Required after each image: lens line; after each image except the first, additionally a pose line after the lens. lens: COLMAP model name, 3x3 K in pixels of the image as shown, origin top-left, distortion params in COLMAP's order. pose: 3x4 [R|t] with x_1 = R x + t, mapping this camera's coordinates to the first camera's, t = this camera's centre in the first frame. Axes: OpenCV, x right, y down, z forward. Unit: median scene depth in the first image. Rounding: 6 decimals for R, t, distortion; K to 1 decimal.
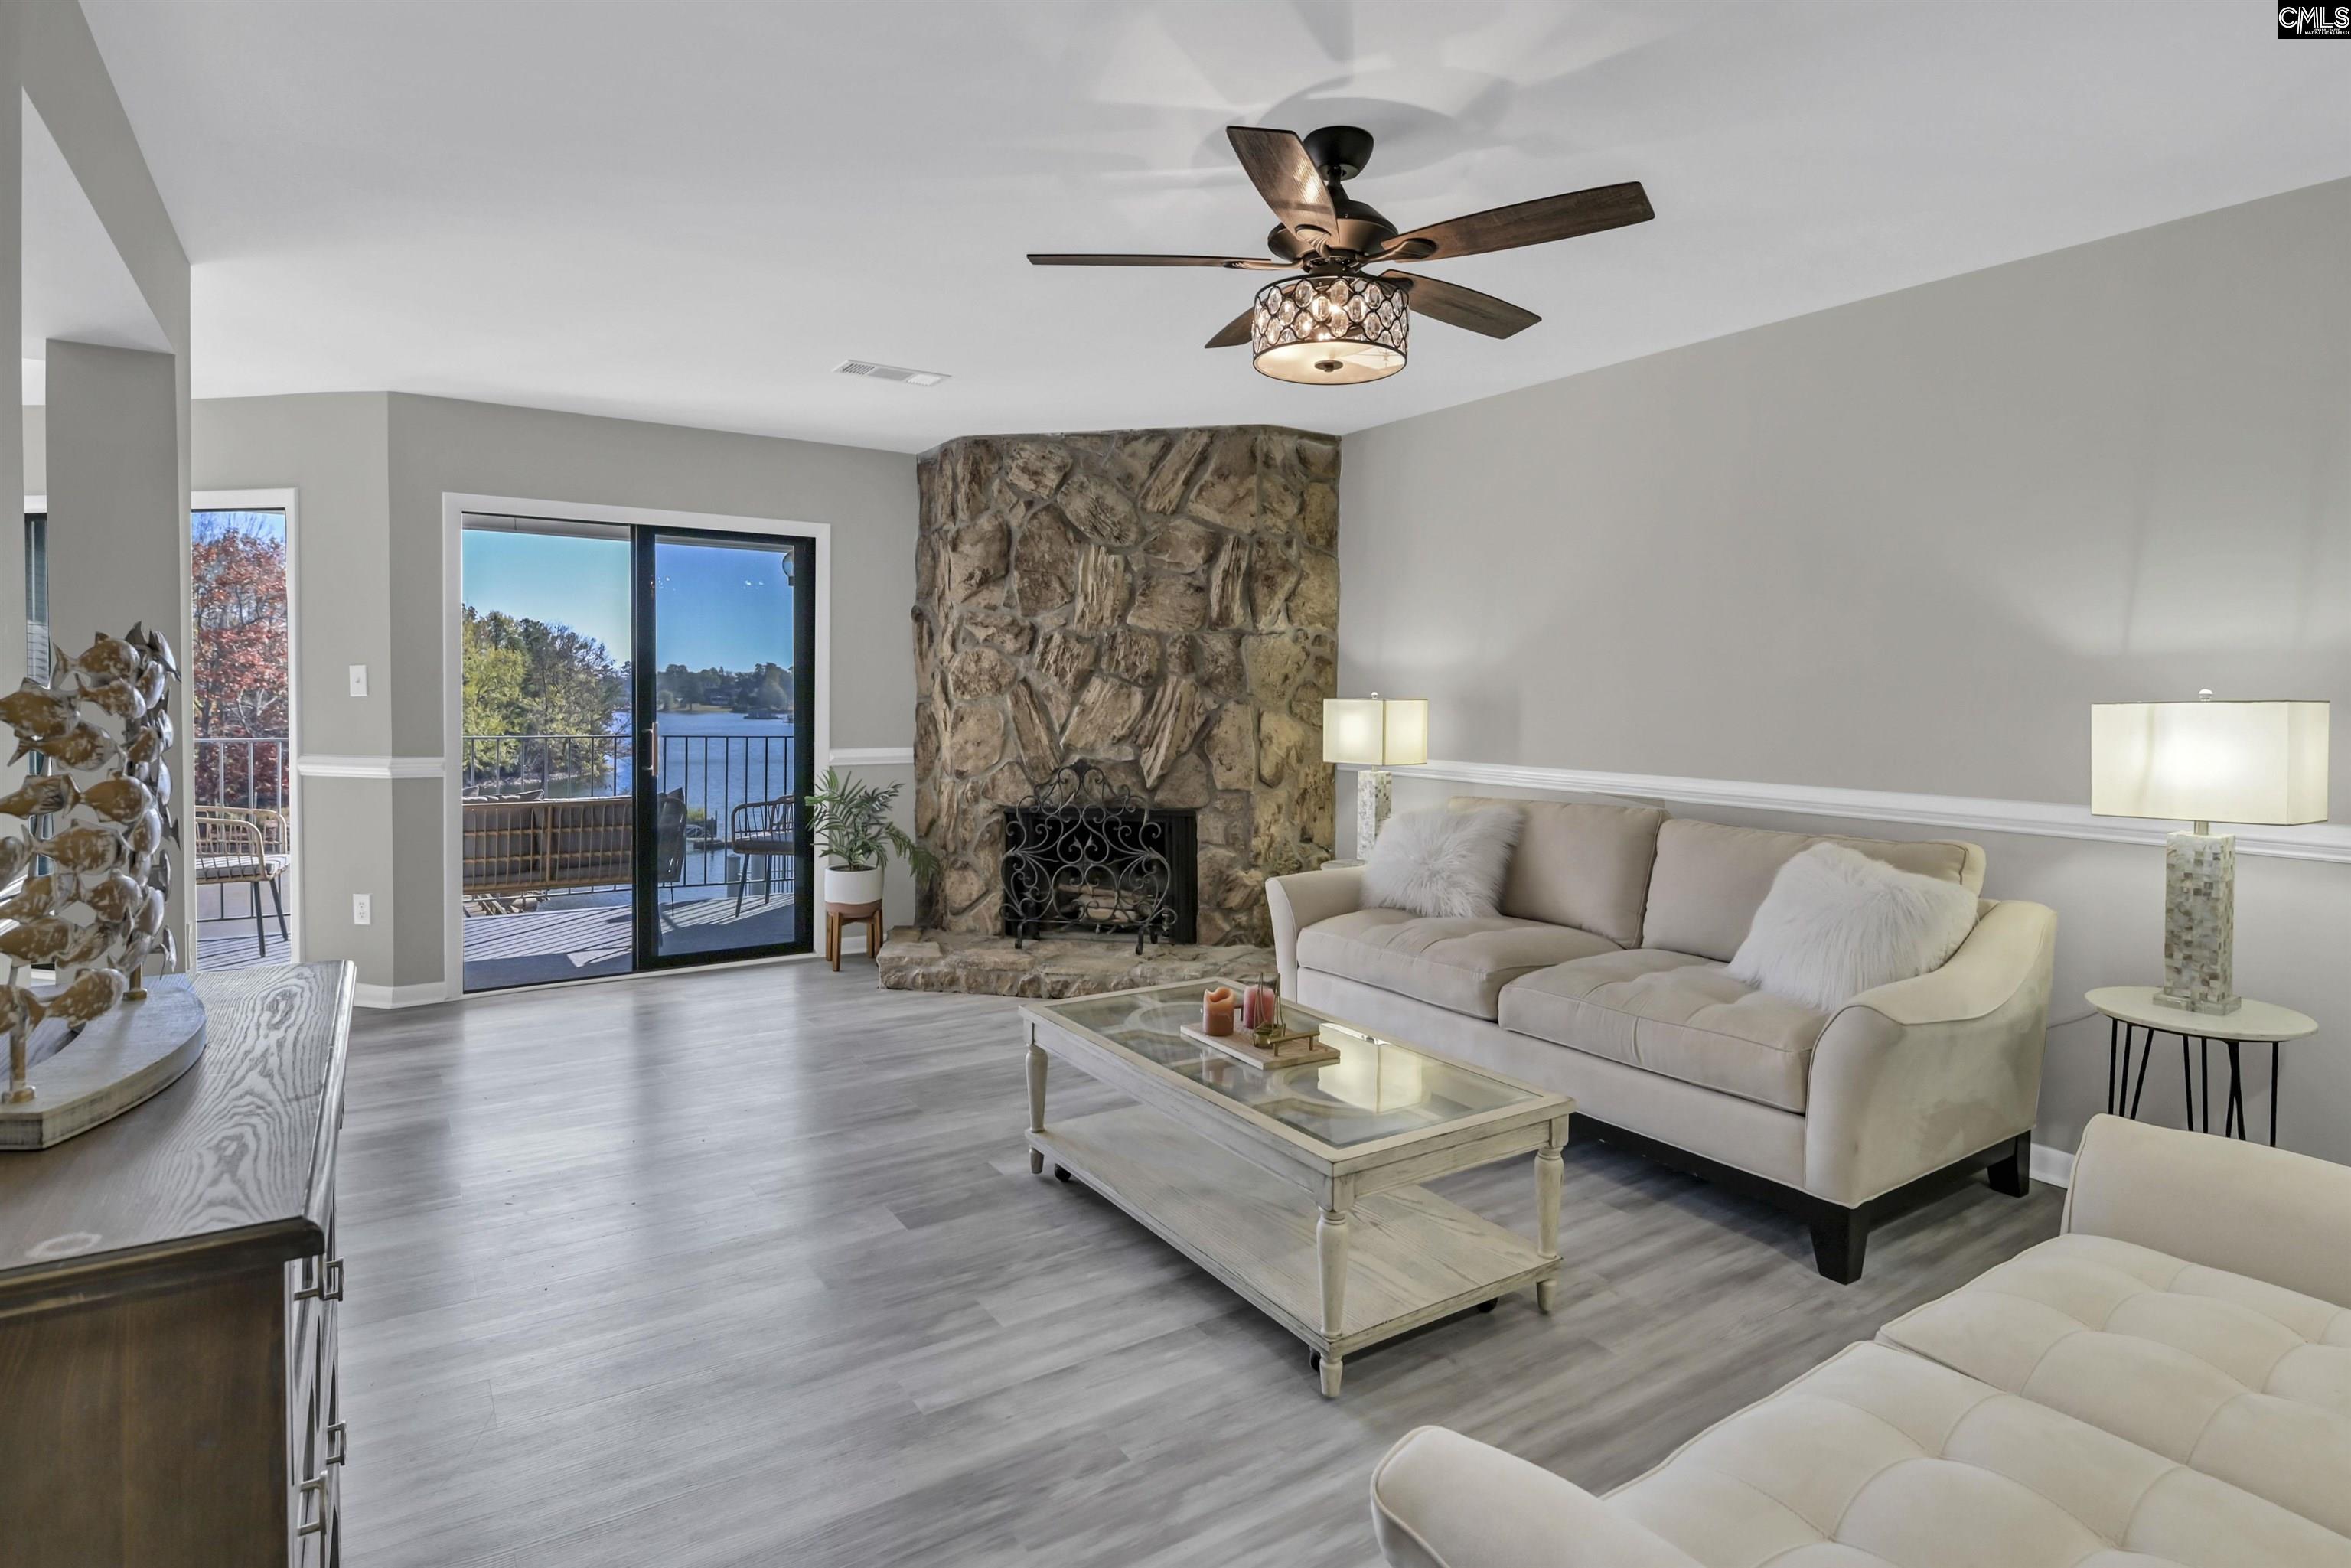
lens RADIAL K [[1204.2, 0, 1124.8], [0, 1204.2, 744.3], [0, 0, 1]] dist [-0.002341, -0.000842]
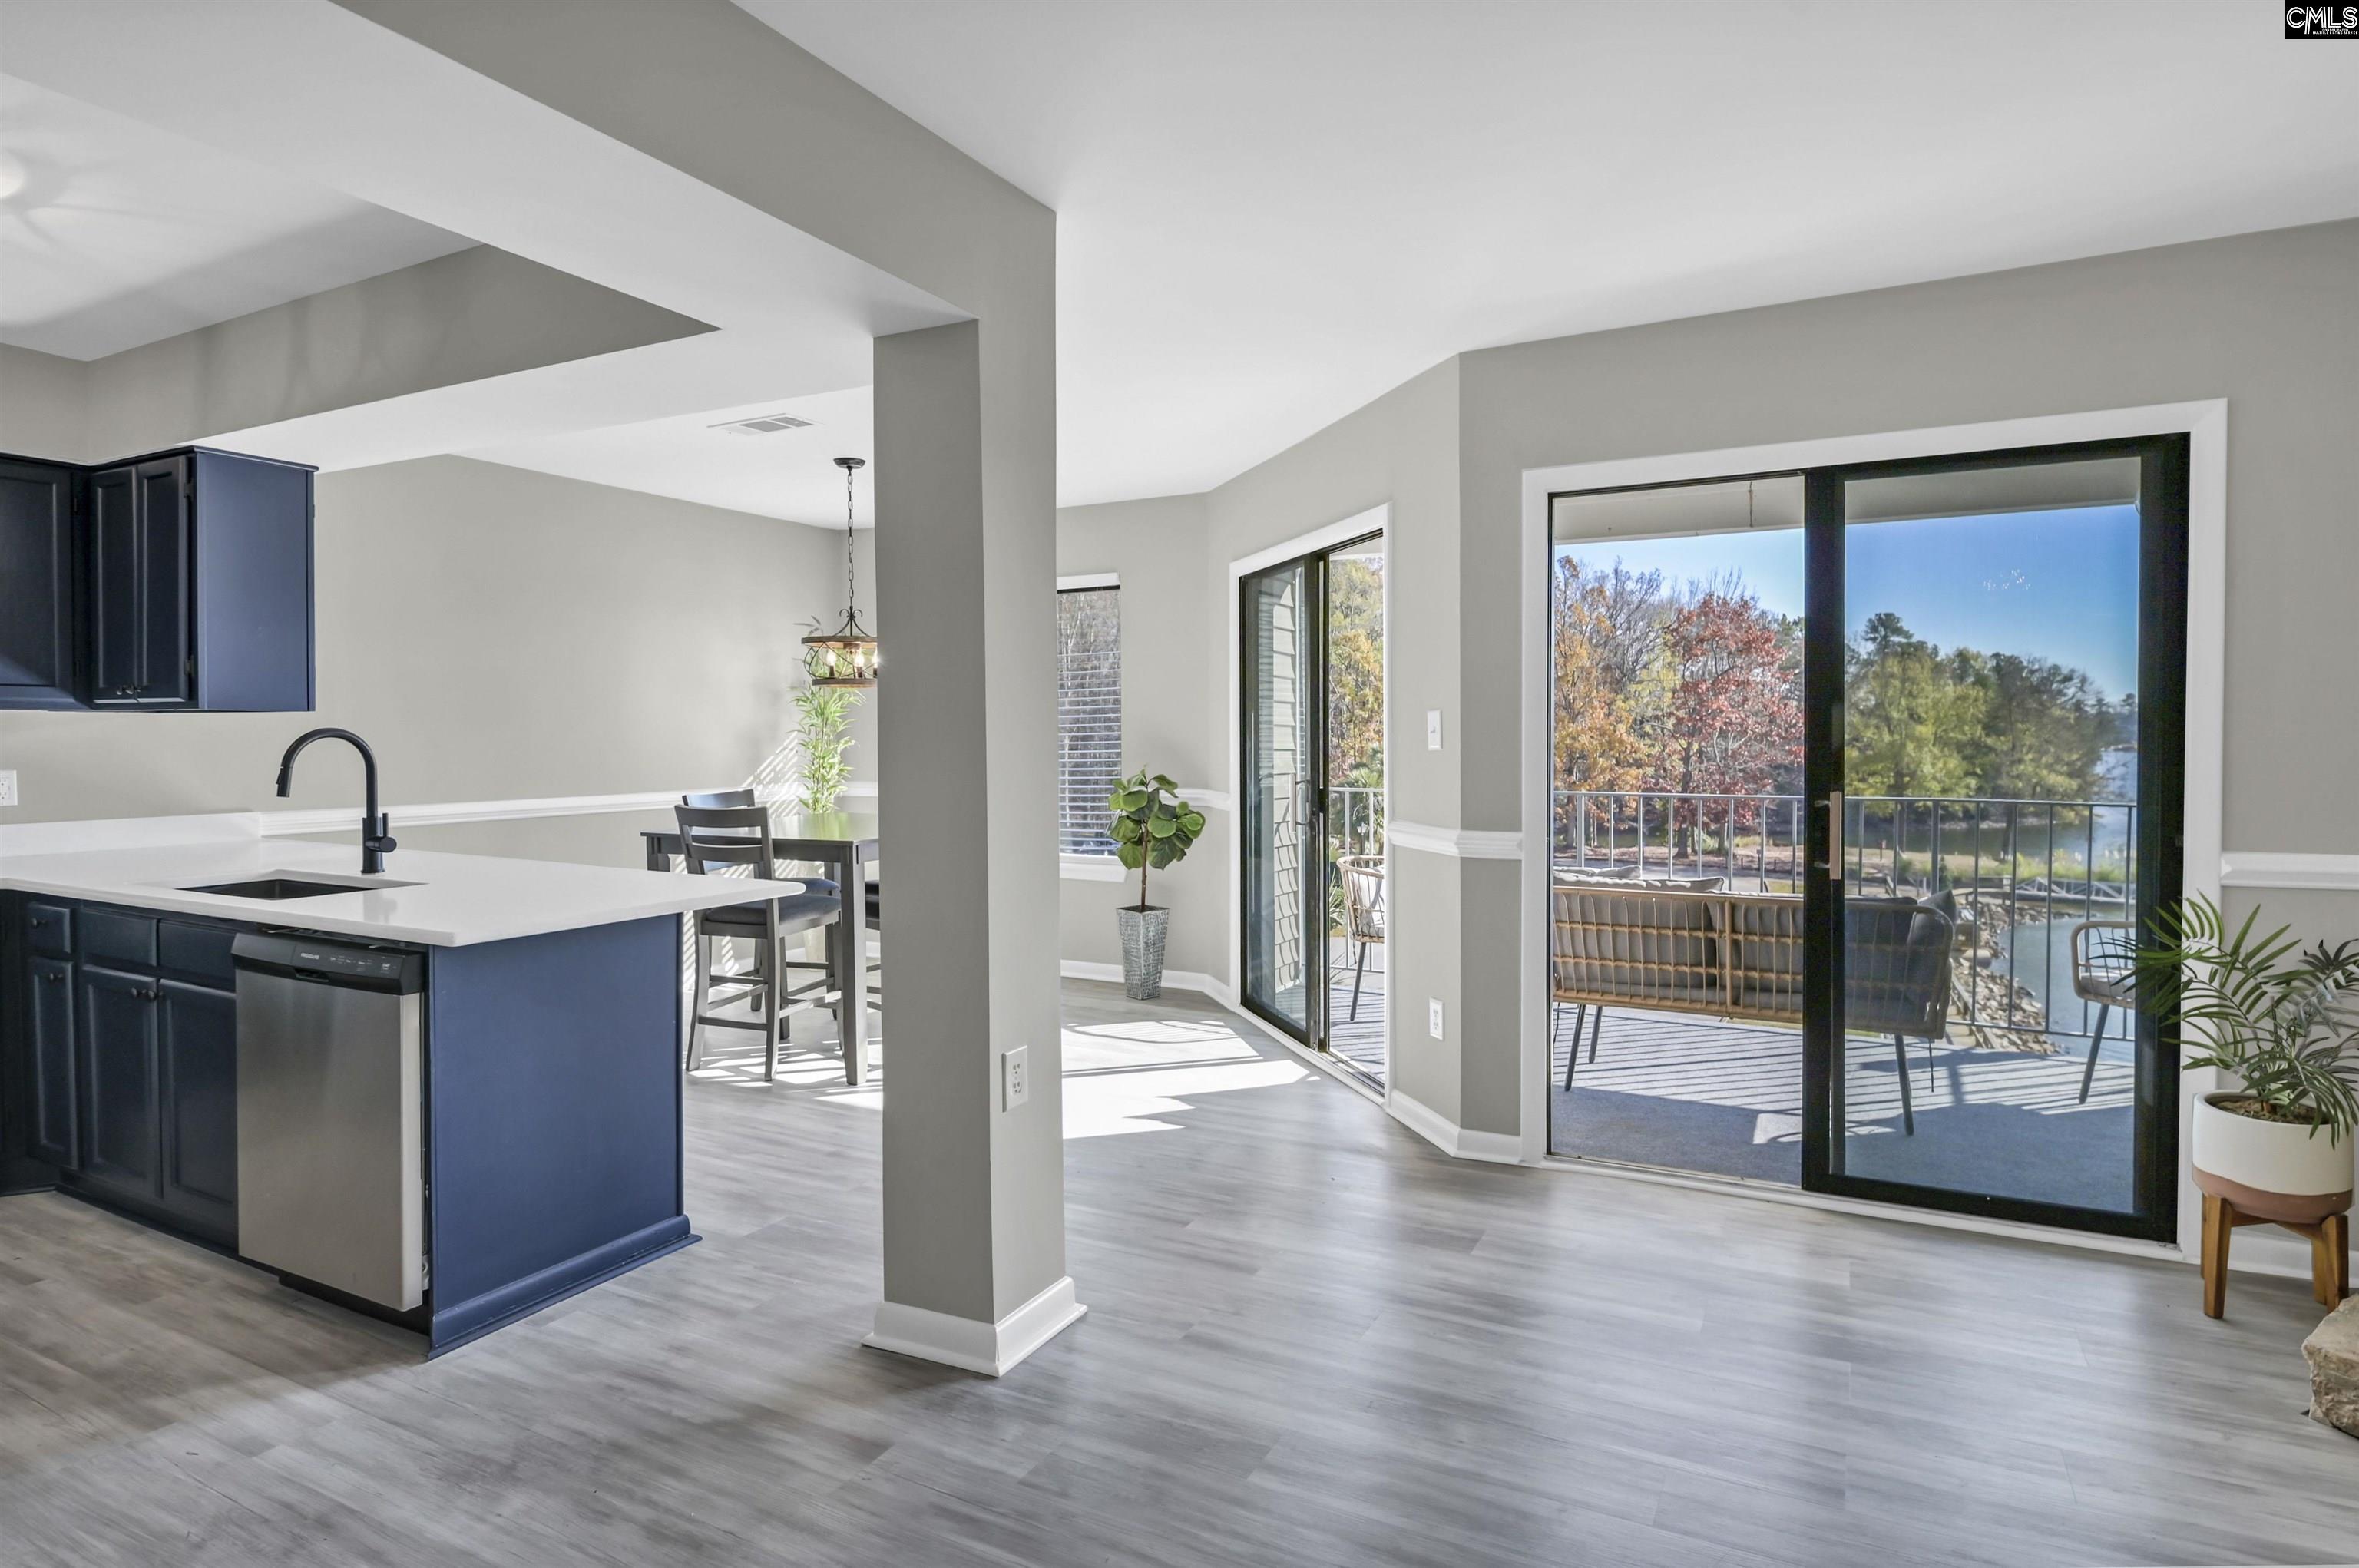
lens RADIAL K [[1208.3, 0, 1184.5], [0, 1208.3, 755.6], [0, 0, 1]] dist [-0.002341, -0.000842]
pose [[0.497858, 0.001877, -0.867257, -0.027502], [-0.022441, 0.999691, -0.010719, -0.021478], [0.866968, 0.024799, 0.497746, 0.421282]]
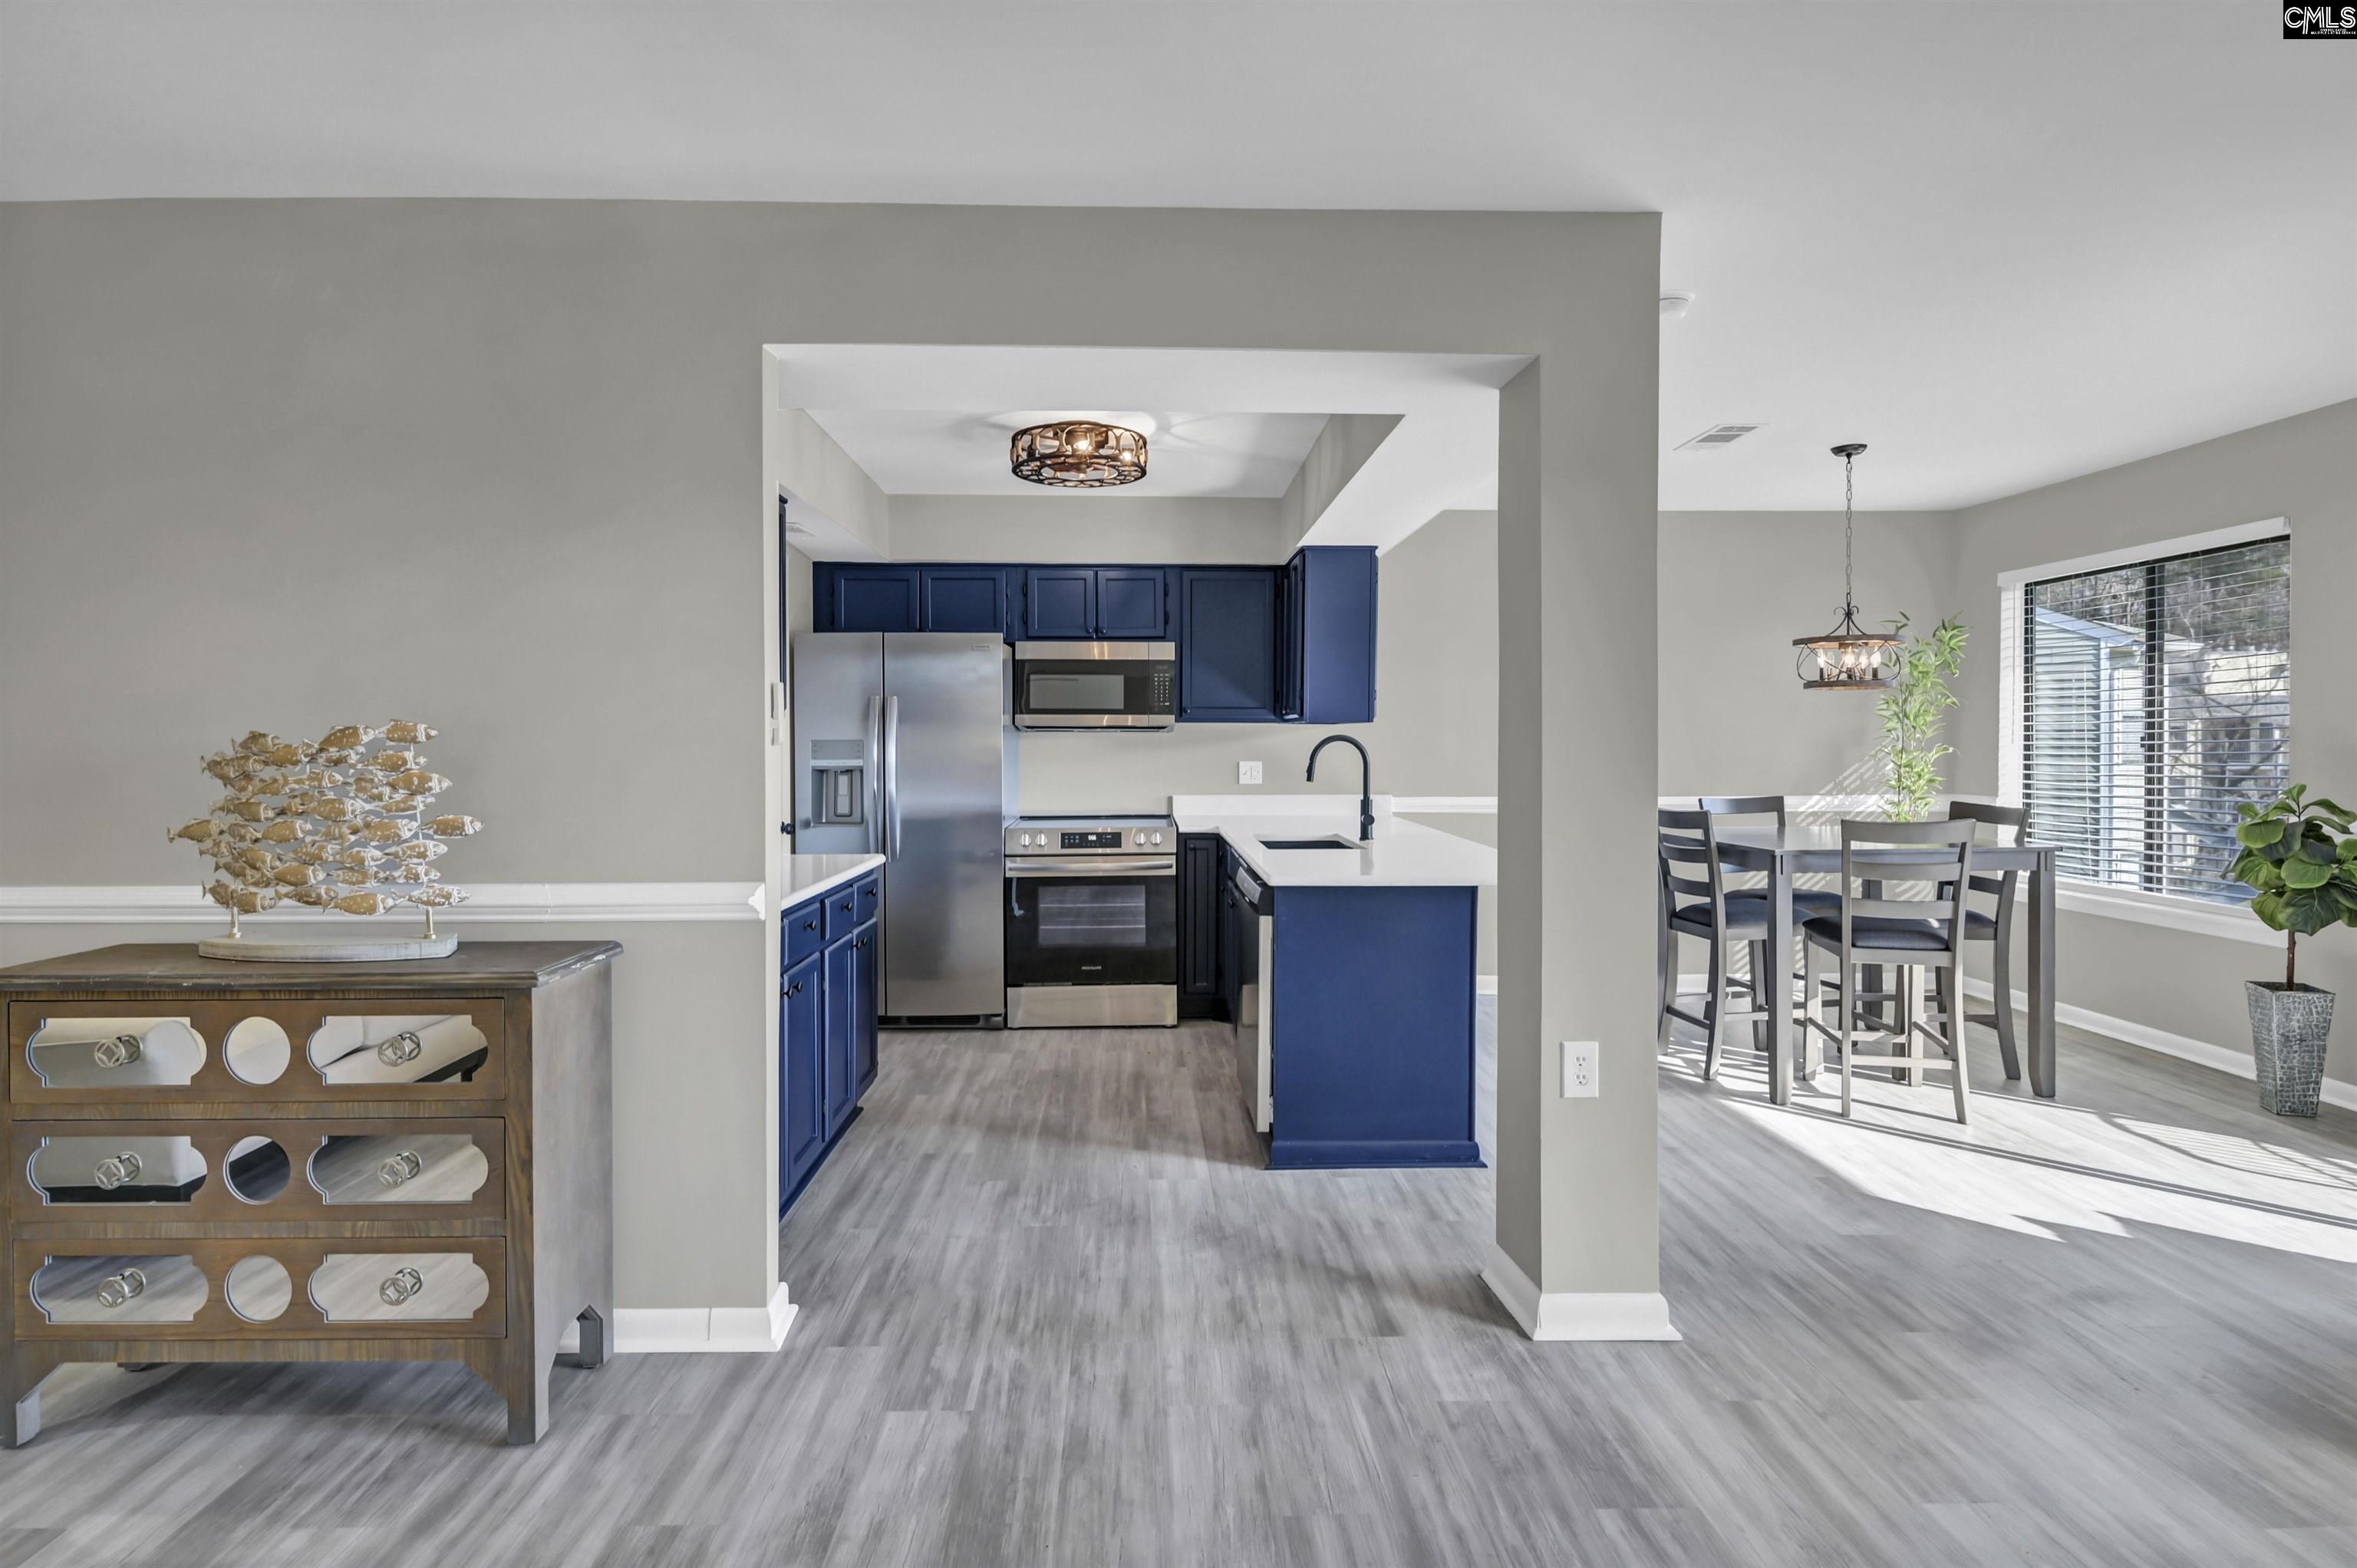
lens RADIAL K [[1225.3, 0, 1187.8], [0, 1225.3, 752.6], [0, 0, 1]] dist [-0.004894, -0.004292]
pose [[-0.507218, -0.003662, -0.861810, 0.040801], [-0.036663, 0.999177, 0.017332, -0.031242], [0.861037, 0.040388, -0.506935, 0.713087]]
